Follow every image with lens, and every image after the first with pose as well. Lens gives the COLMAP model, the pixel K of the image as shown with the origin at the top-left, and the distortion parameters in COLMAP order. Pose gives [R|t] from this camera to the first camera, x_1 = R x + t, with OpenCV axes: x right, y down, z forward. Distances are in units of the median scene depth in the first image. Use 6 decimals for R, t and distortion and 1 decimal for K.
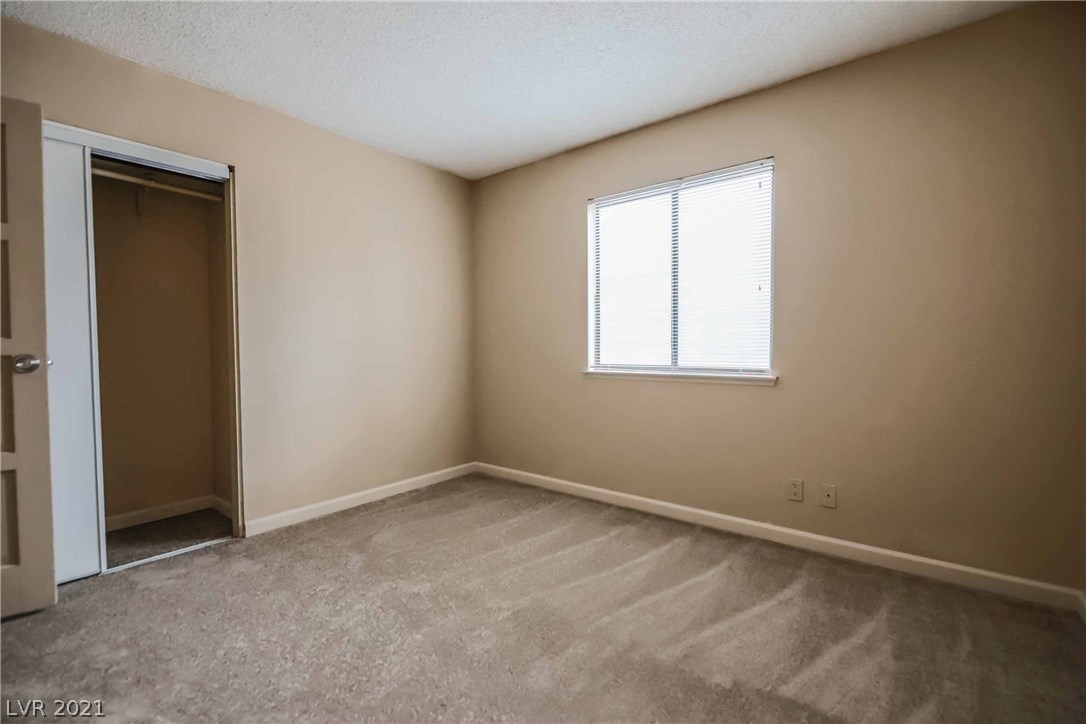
lens RADIAL K [[472.4, 0, 543.0], [0, 472.4, 362.0], [0, 0, 1]] dist [-0.000867, -0.000265]
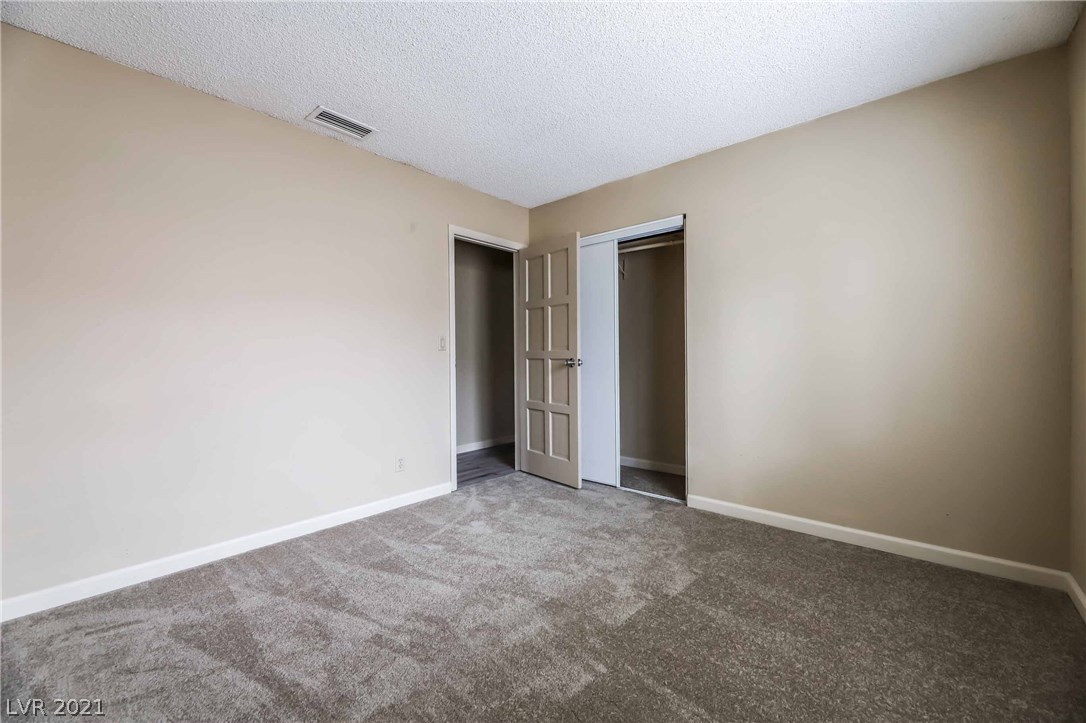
lens RADIAL K [[472.4, 0, 543.0], [0, 472.4, 361.5], [0, 0, 1]] dist [-0.000867, -0.000265]
pose [[-0.069623, 0.015699, -0.997450, 0.679185], [-0.029762, 0.999398, 0.017807, -0.024200], [0.997129, 0.030926, -0.069114, 0.735688]]
